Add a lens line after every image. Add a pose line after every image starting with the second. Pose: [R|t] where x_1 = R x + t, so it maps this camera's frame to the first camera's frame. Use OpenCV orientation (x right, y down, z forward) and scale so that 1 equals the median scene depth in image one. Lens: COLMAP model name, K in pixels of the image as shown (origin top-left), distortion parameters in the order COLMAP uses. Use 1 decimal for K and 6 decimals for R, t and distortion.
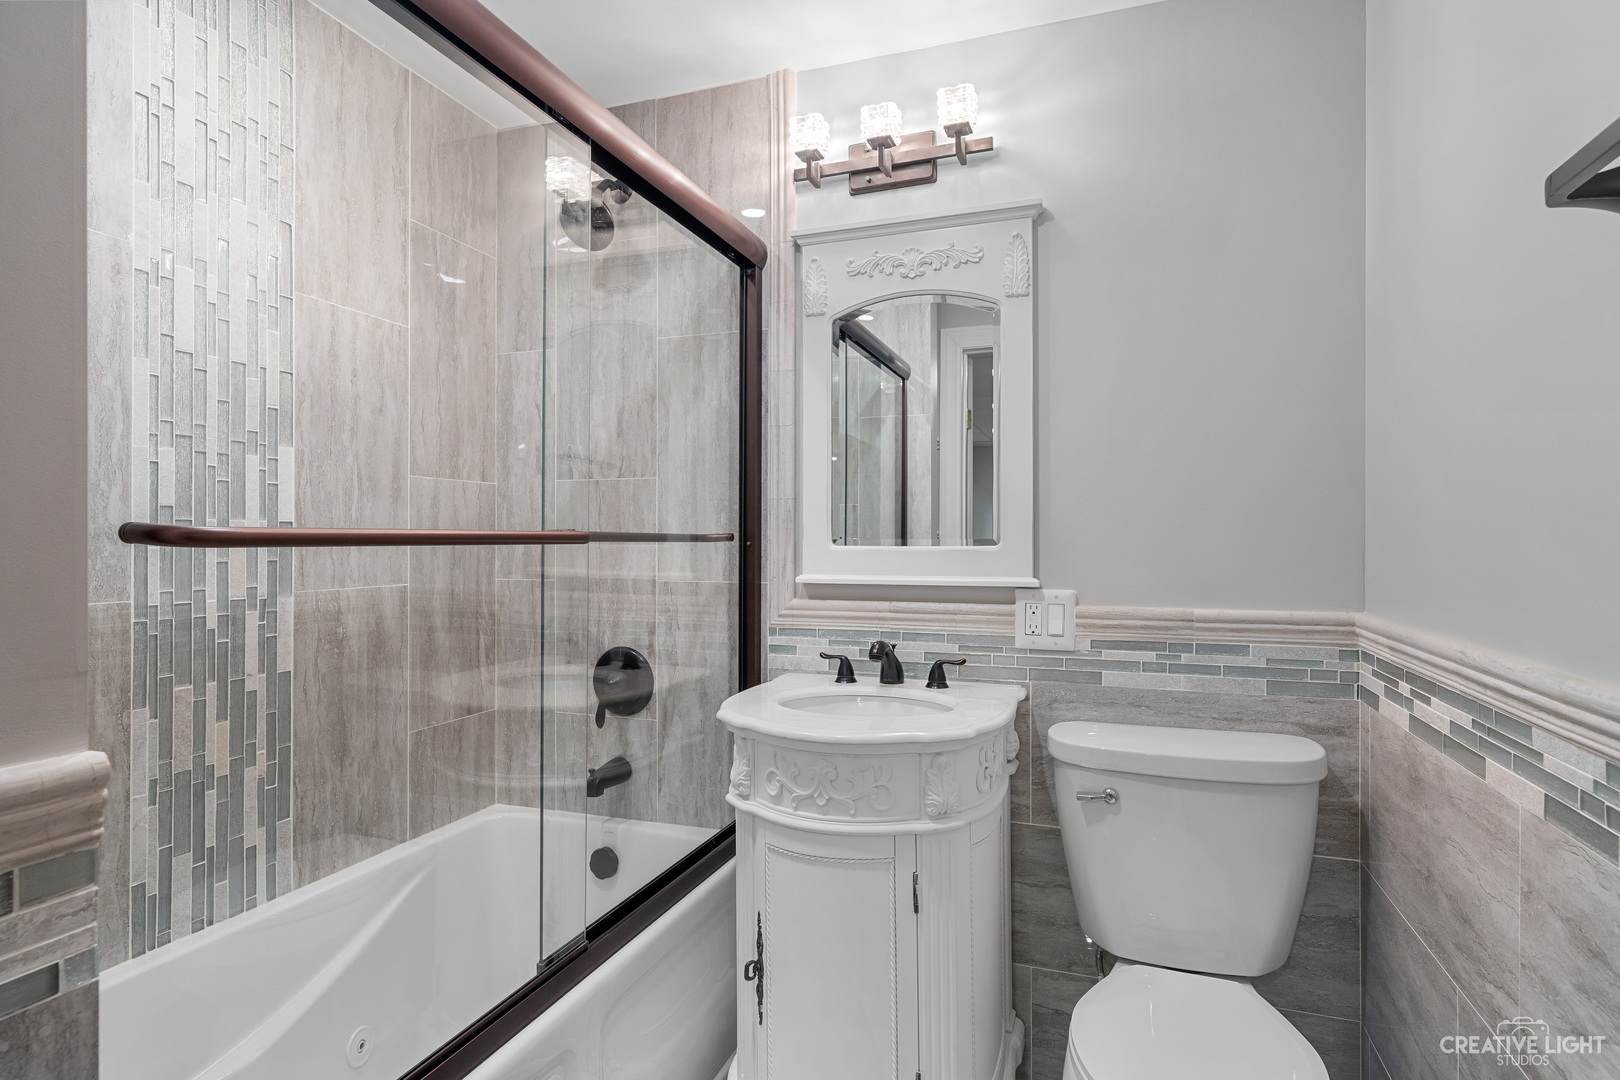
lens RADIAL K [[847.3, 0, 809.0], [0, 847.3, 536.5], [0, 0, 1]] dist [0.000419, 0.000007]
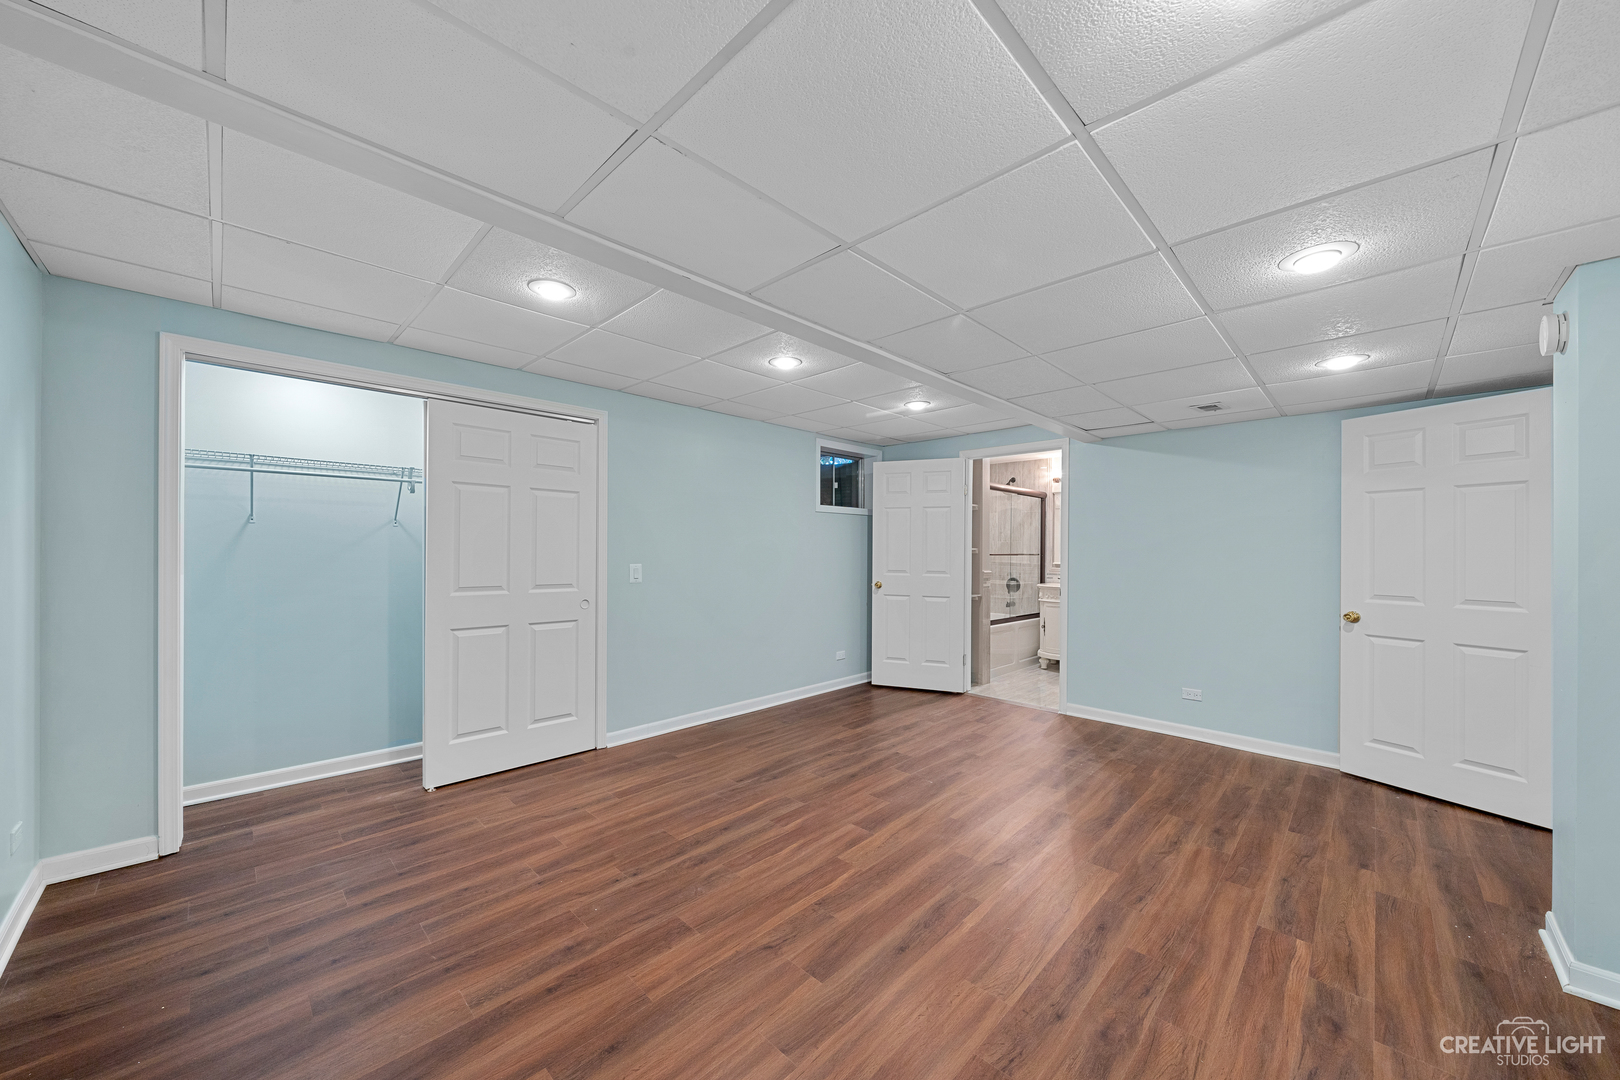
lens RADIAL K [[585.7, 0, 814.3], [0, 585.7, 547.2], [0, 0, 1]] dist [0.002844, 0.000171]
pose [[0.911421, 0.010168, -0.411350, 0.077315], [-0.011154, 0.999938, 0.000005, -0.016761], [0.411325, 0.004584, 0.911477, -1.695939]]
